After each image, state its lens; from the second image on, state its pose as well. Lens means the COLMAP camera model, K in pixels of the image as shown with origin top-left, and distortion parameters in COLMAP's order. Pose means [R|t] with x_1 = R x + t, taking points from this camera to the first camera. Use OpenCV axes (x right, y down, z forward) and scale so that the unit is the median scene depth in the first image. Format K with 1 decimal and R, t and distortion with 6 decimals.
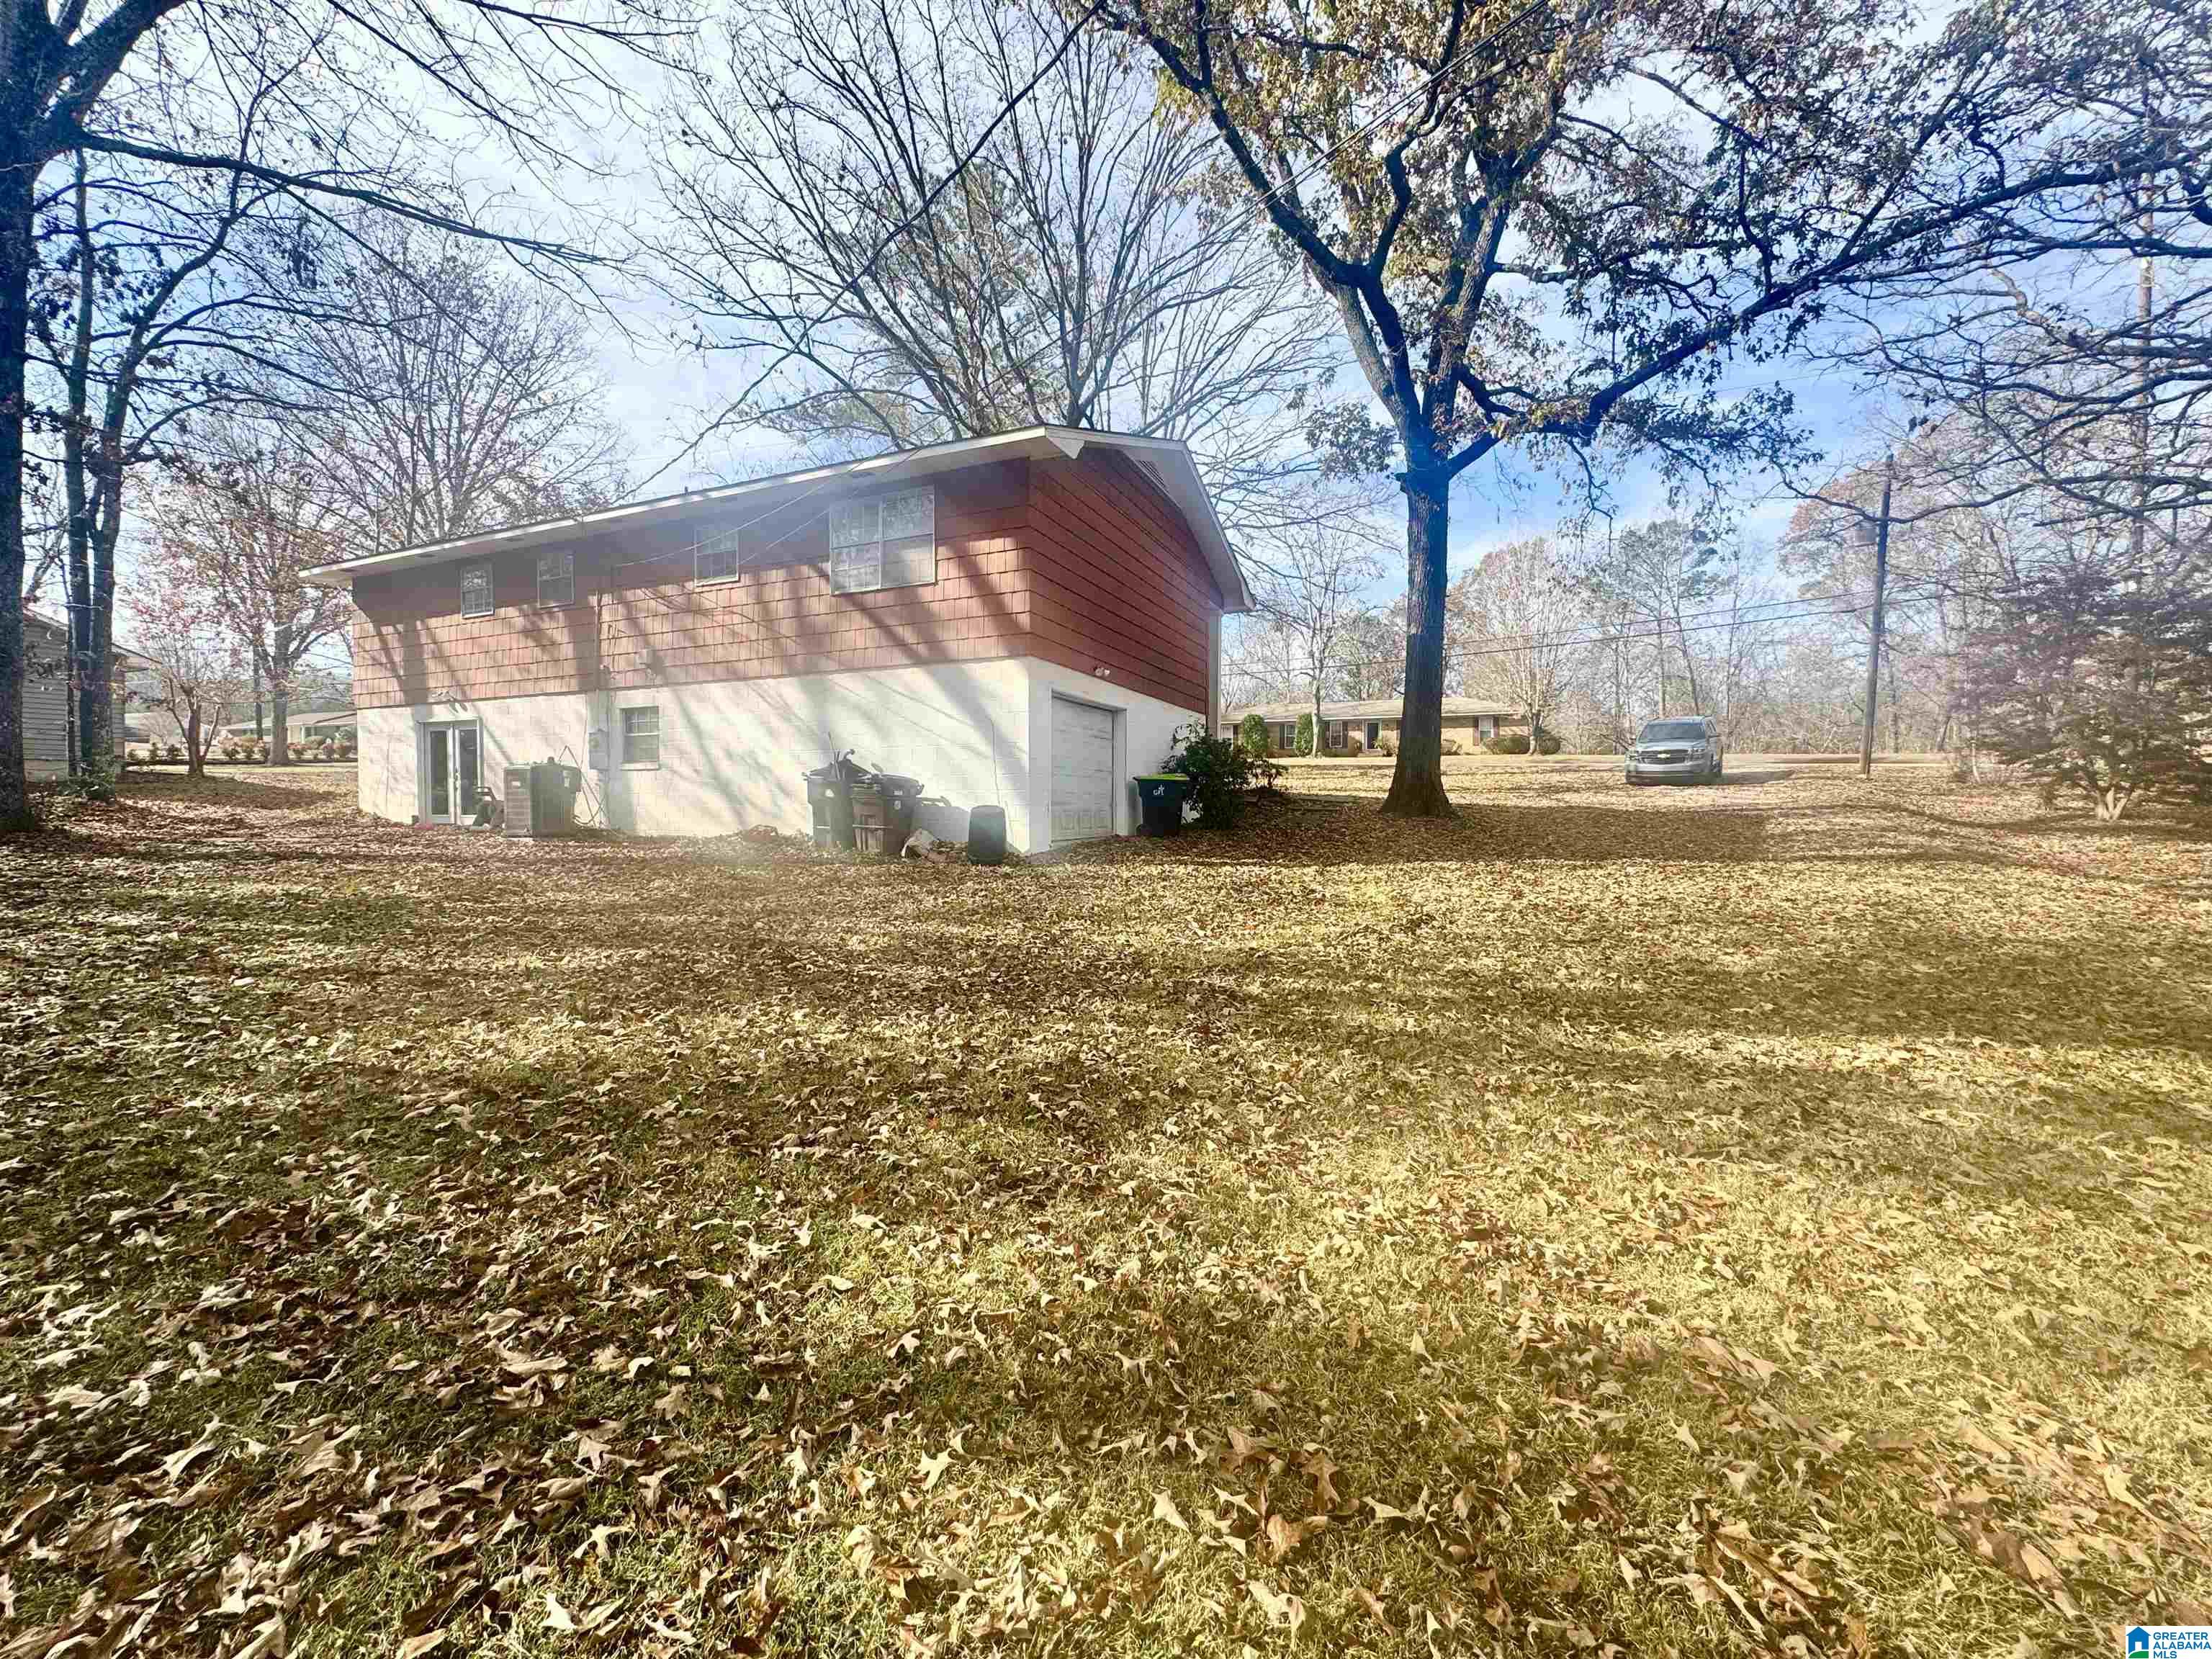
lens RADIAL K [[900.2, 0, 1103.4], [0, 900.2, 830.8], [0, 0, 1]] dist [-0.001682, 0.000455]
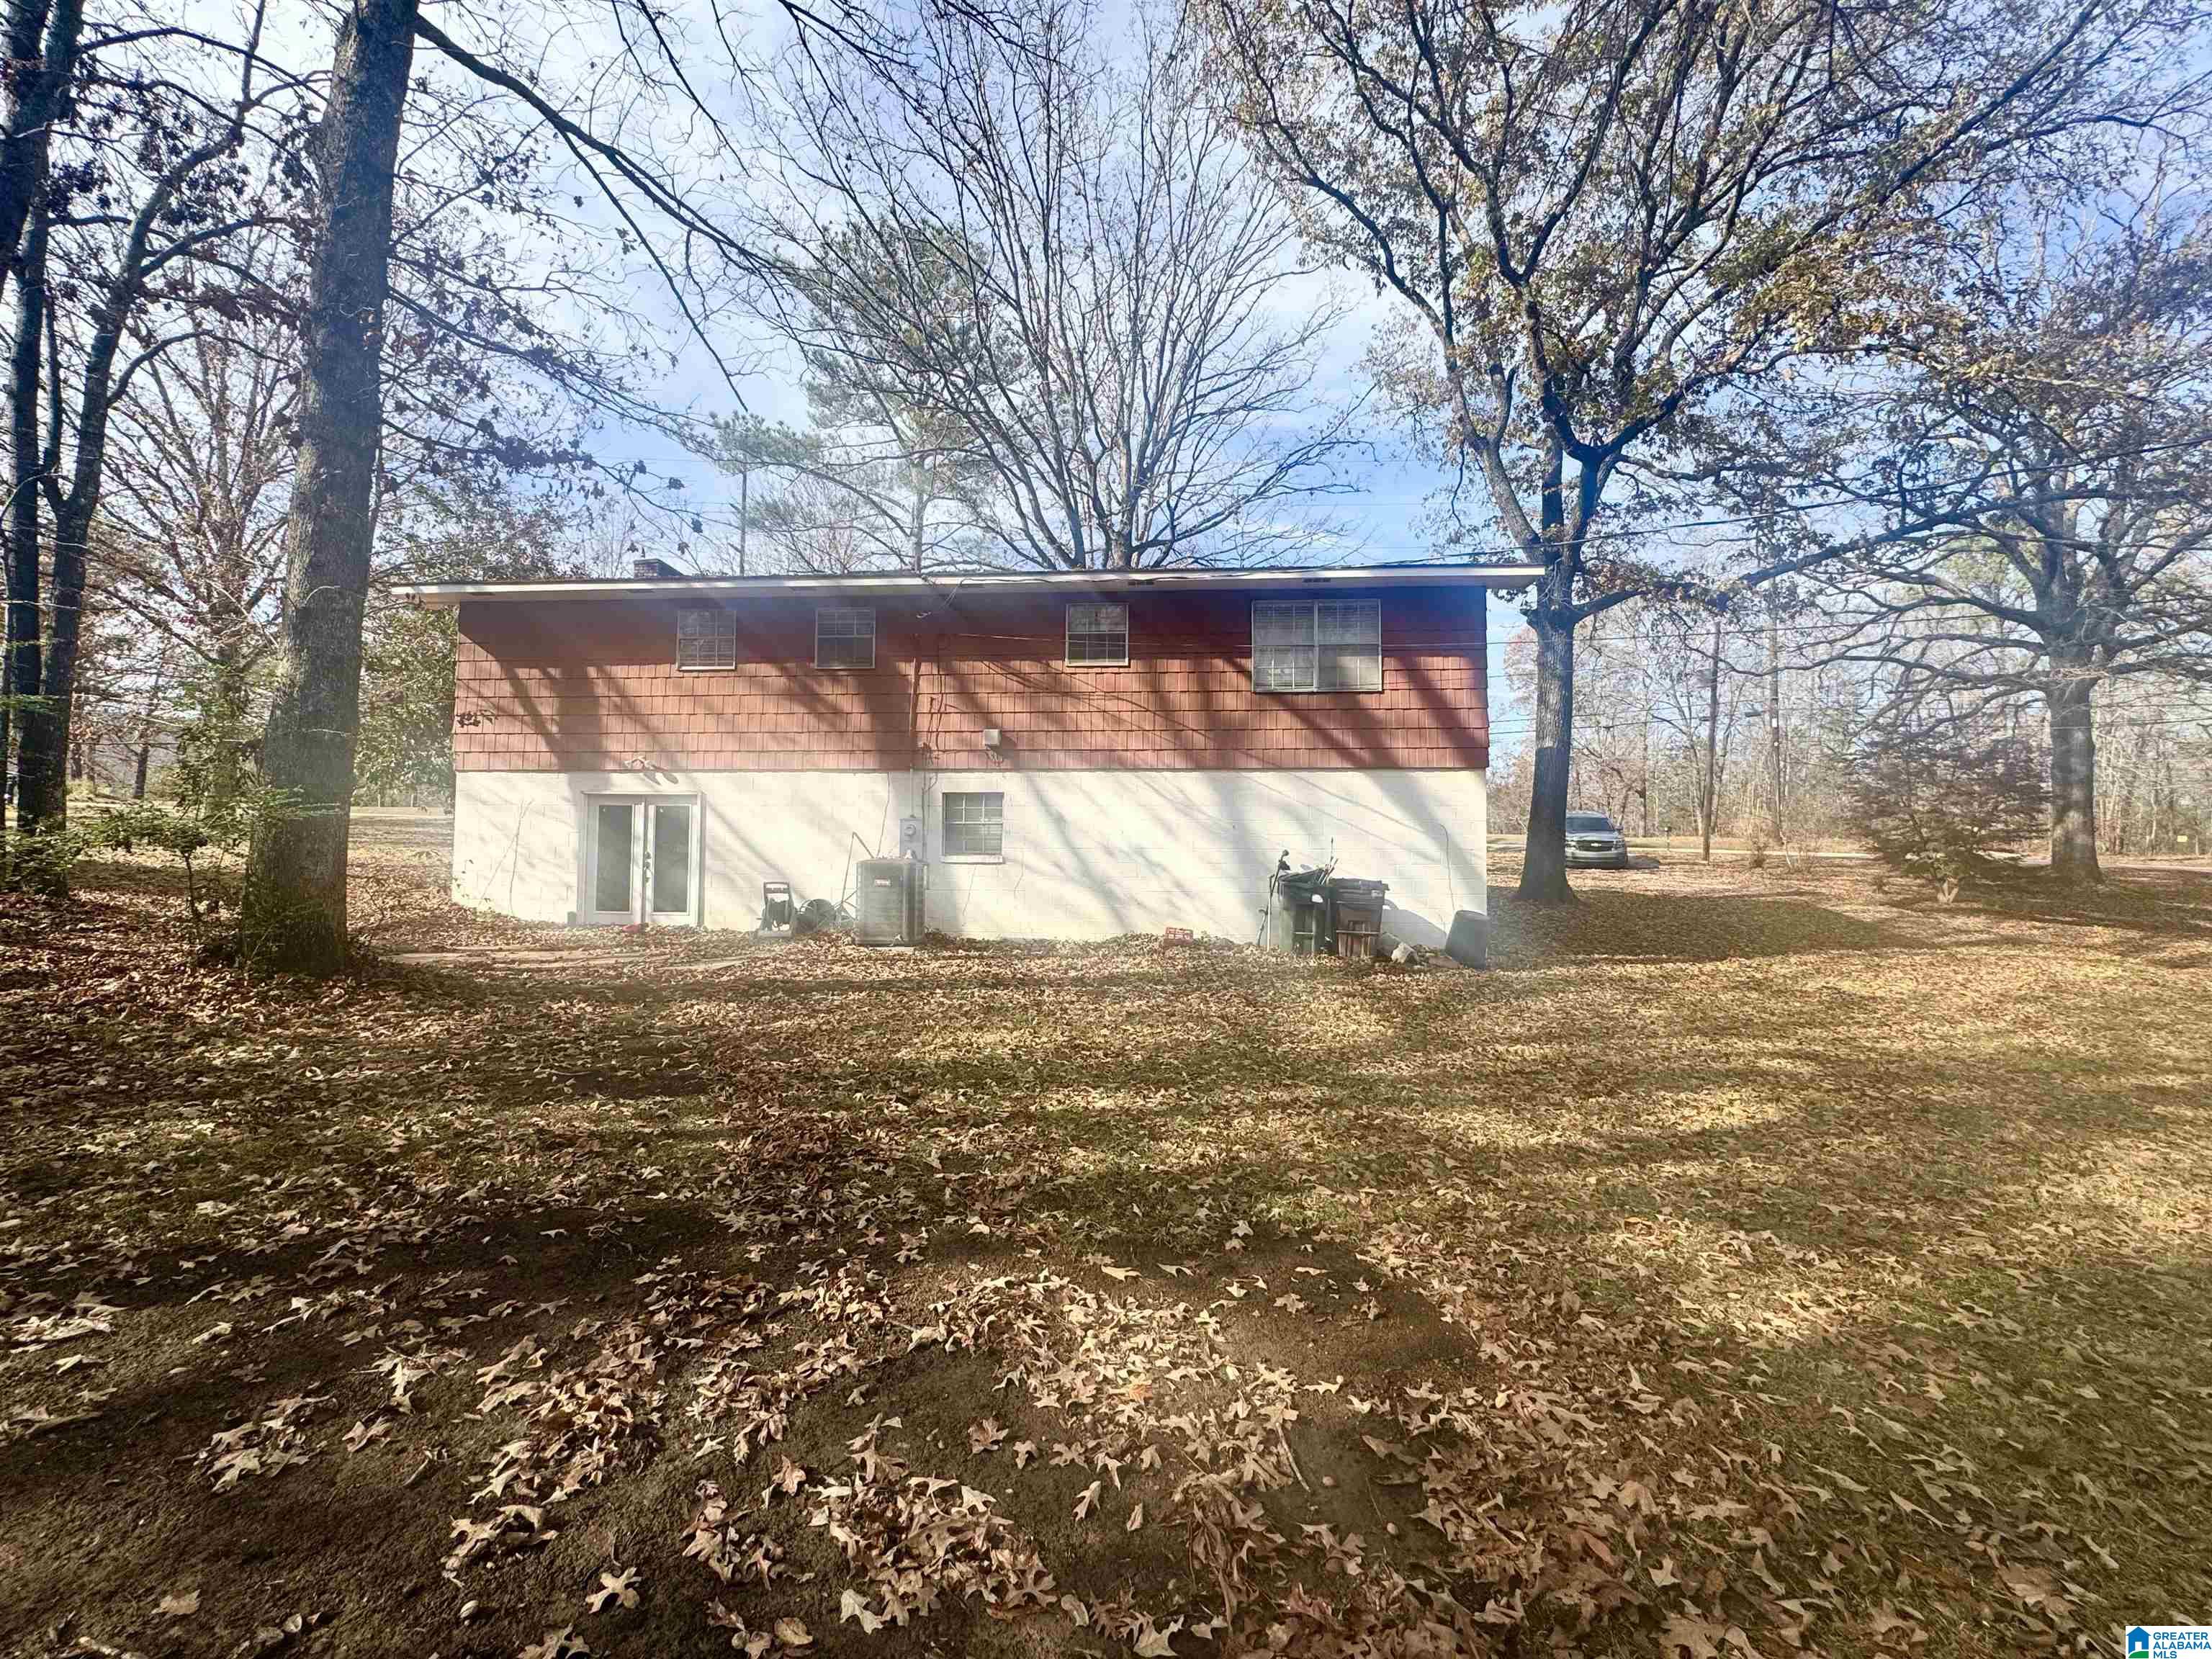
lens RADIAL K [[900.2, 0, 1103.4], [0, 900.2, 830.8], [0, 0, 1]] dist [-0.001682, 0.000455]
pose [[0.940551, 0.019745, 0.339079, -0.696887], [0.002039, 0.997962, -0.063771, -0.042759], [-0.339647, 0.060671, 0.938594, 0.124967]]
